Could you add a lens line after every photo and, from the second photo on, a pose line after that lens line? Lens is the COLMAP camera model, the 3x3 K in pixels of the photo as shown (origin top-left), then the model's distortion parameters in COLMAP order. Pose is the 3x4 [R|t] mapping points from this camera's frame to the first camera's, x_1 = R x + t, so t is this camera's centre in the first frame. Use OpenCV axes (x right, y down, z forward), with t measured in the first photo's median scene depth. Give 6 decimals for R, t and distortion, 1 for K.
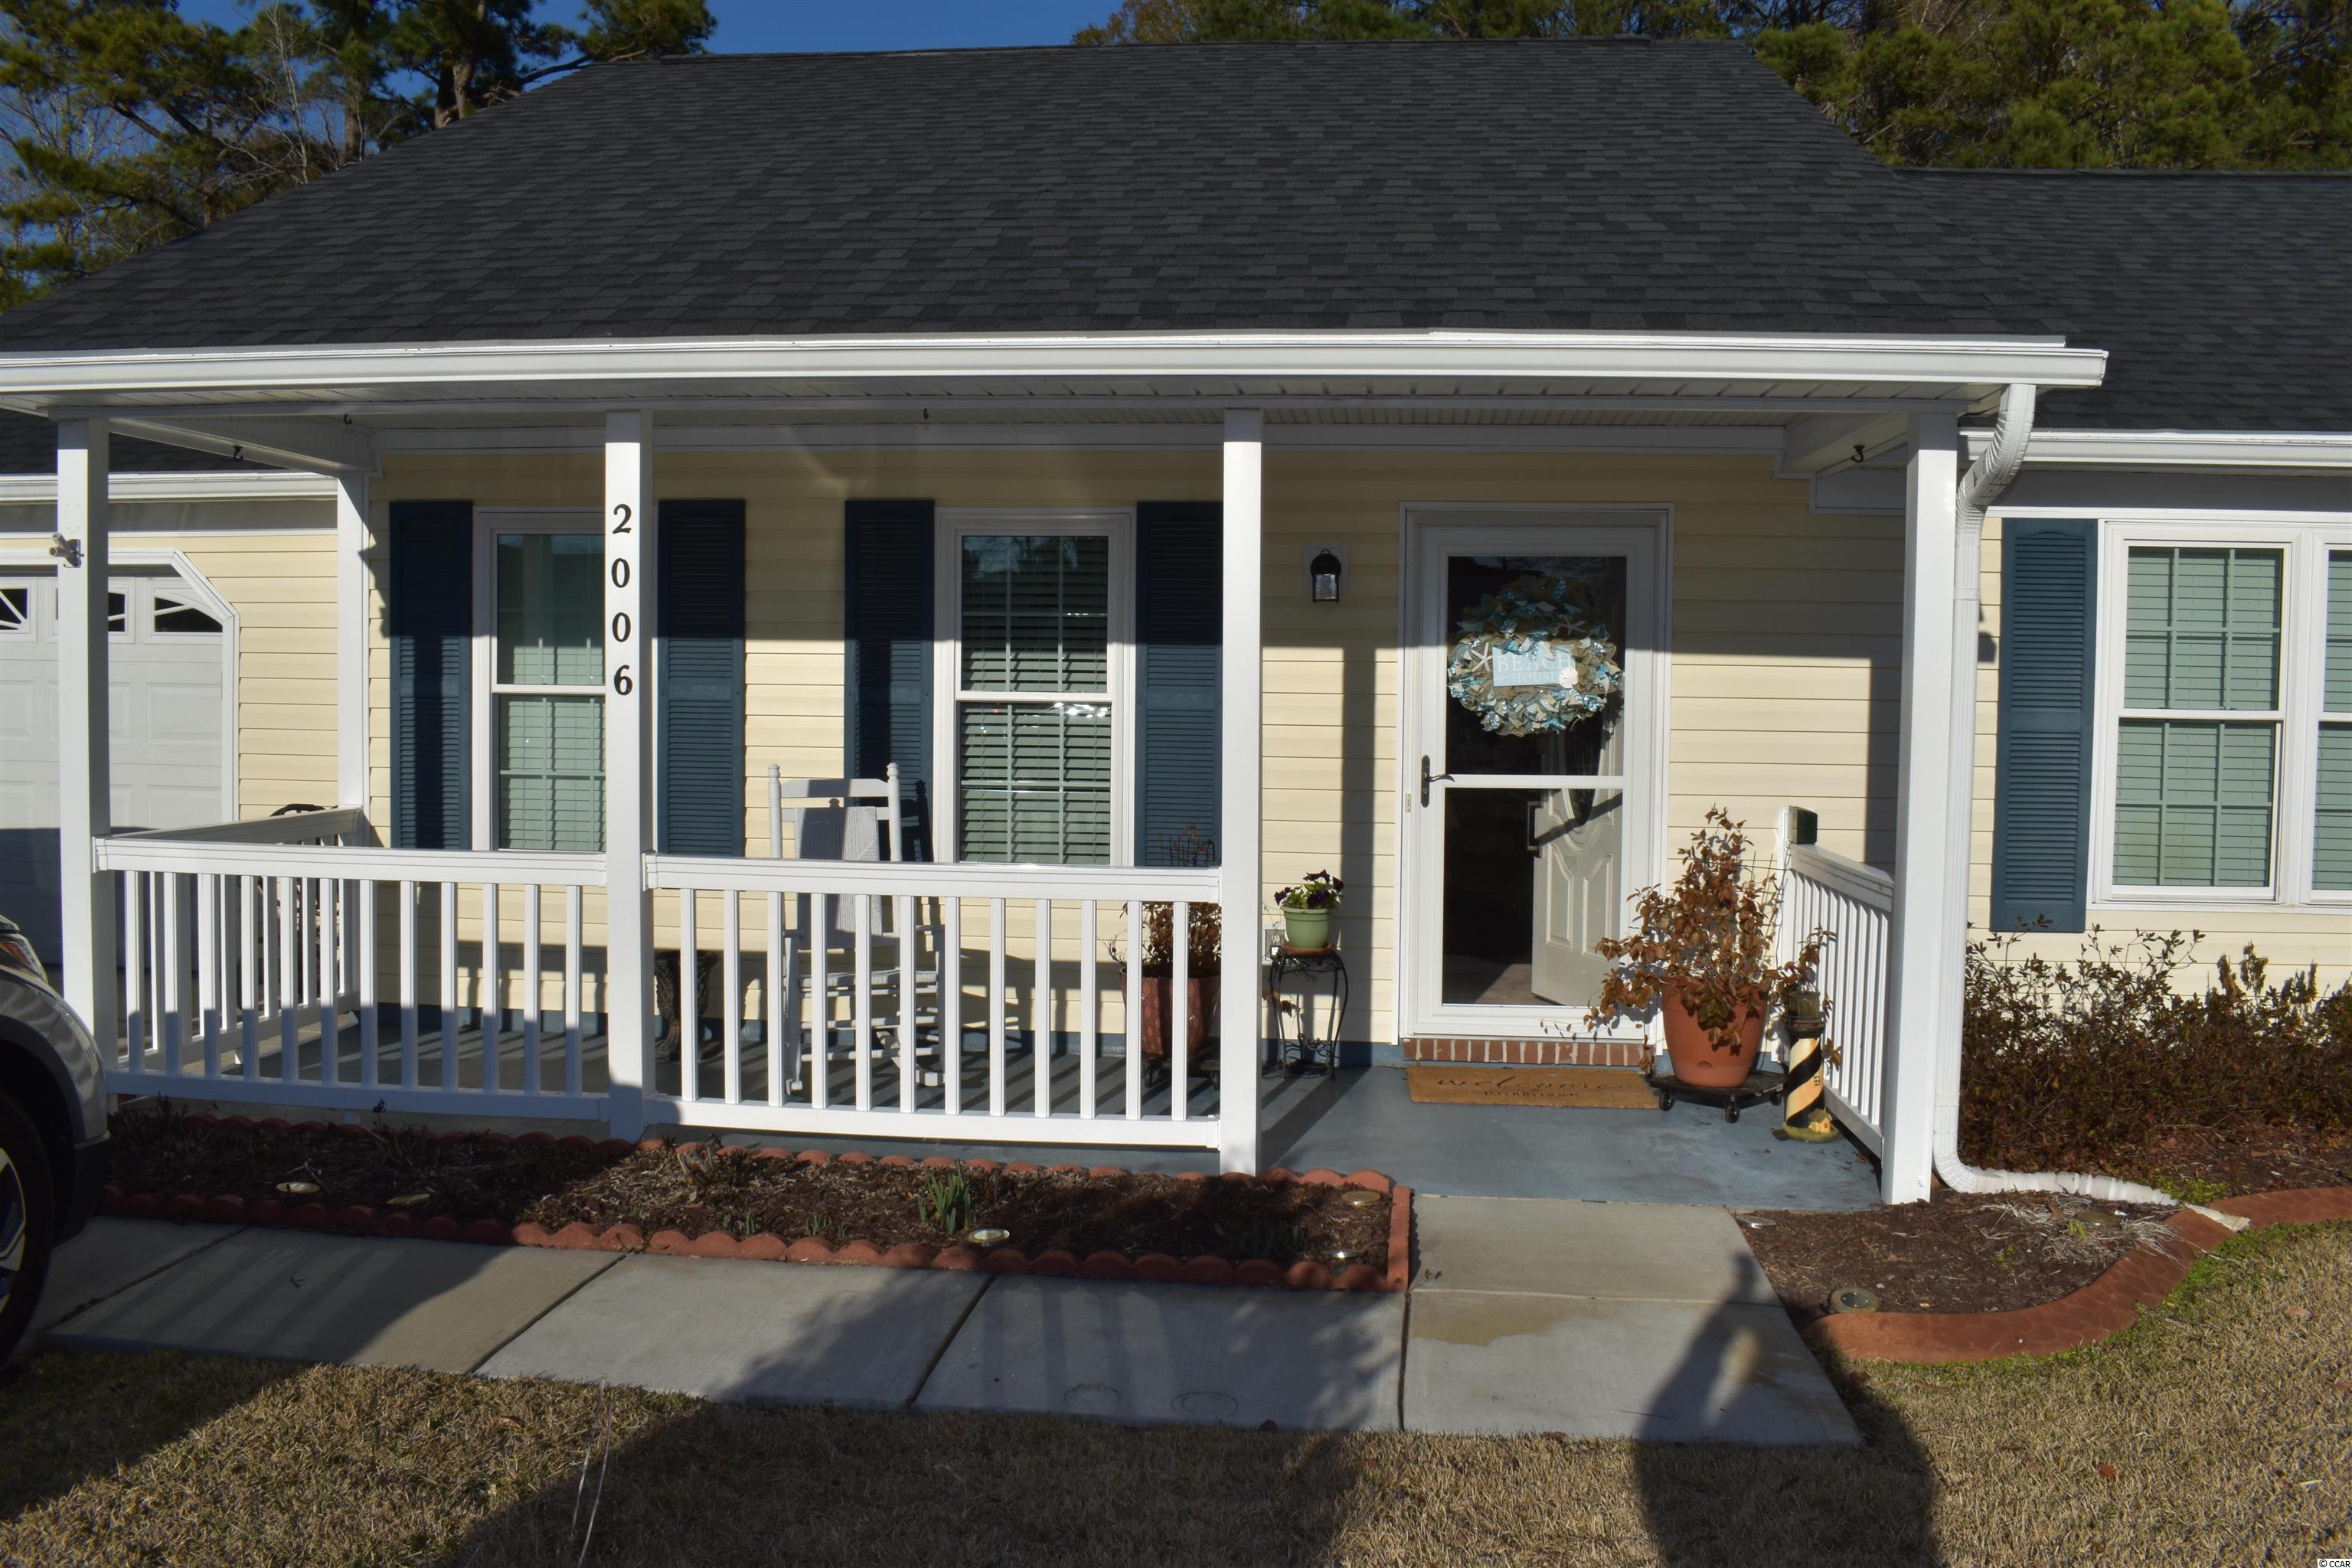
lens RADIAL K [[1879.5, 0, 1173.1], [0, 1879.5, 771.7], [0, 0, 1]] dist [-0.095527, 0.014267]
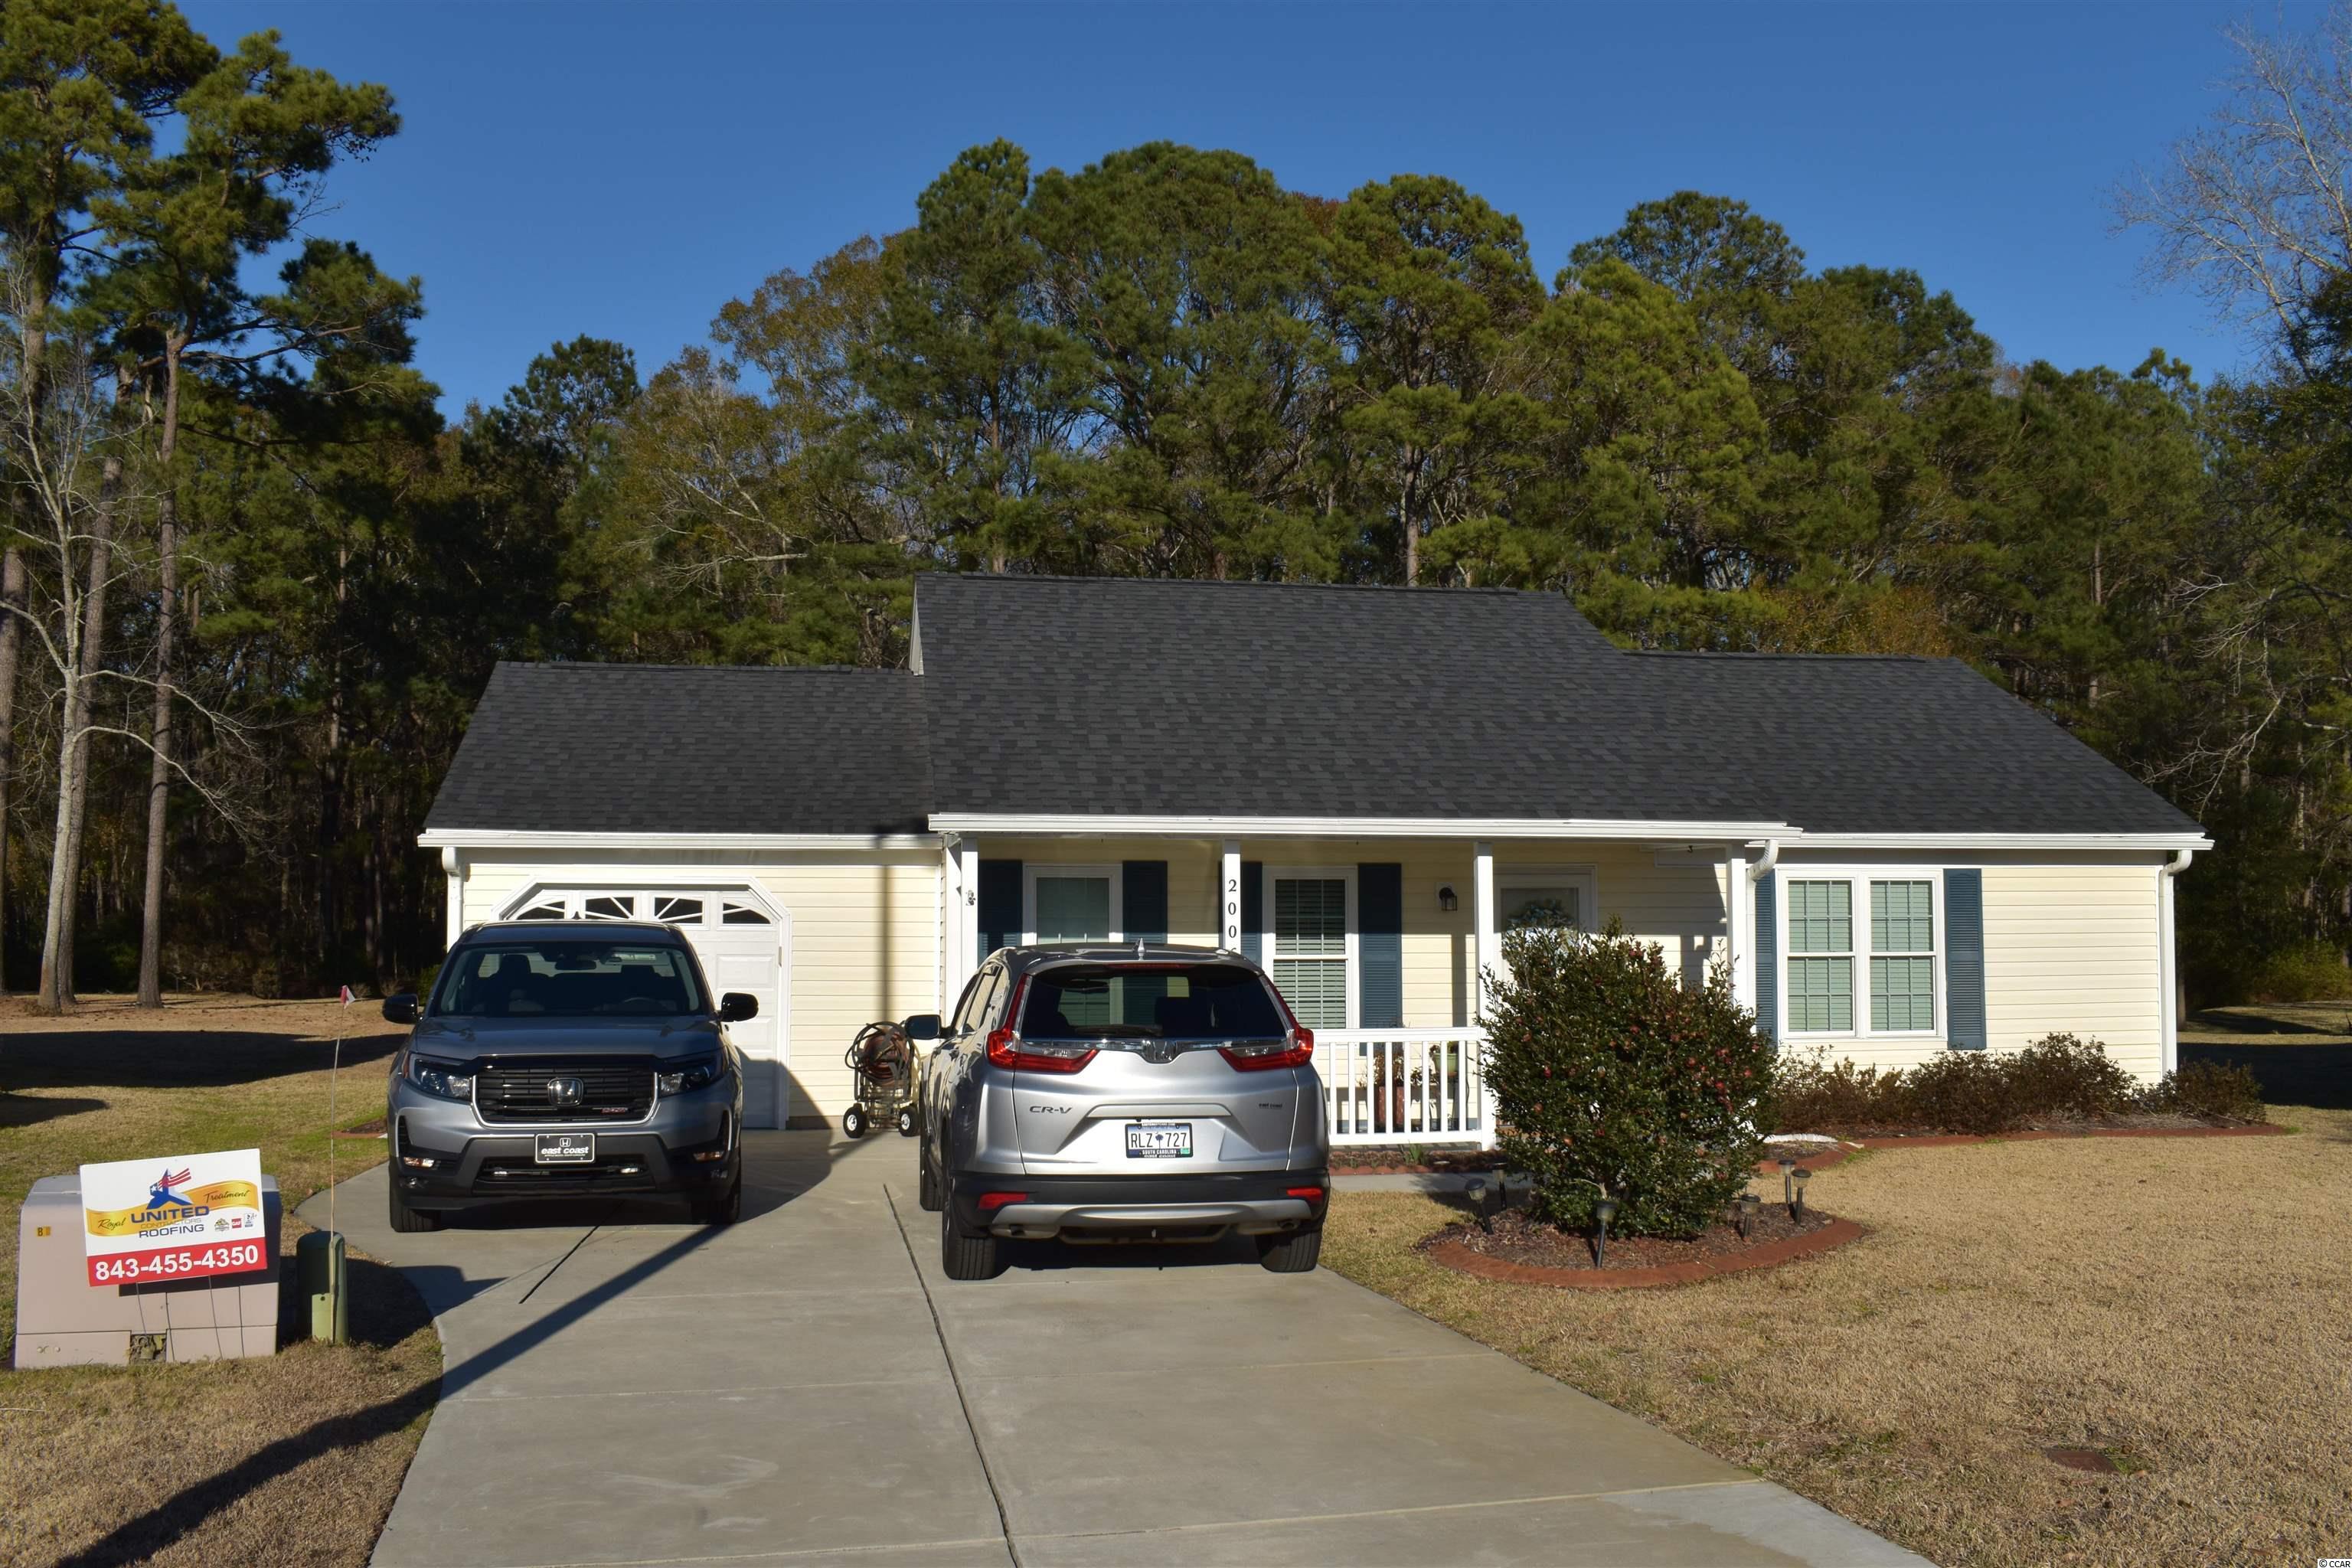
lens RADIAL K [[2087.1, 0, 1176.0], [0, 2087.1, 784.0], [0, 0, 1]] dist [-0.080017, 0.001001]
pose [[0.965316, 0.004642, 0.261042, -0.668674], [0.024560, 0.993794, -0.108492, 0.013301], [-0.259925, 0.111141, 0.959212, -0.970240]]
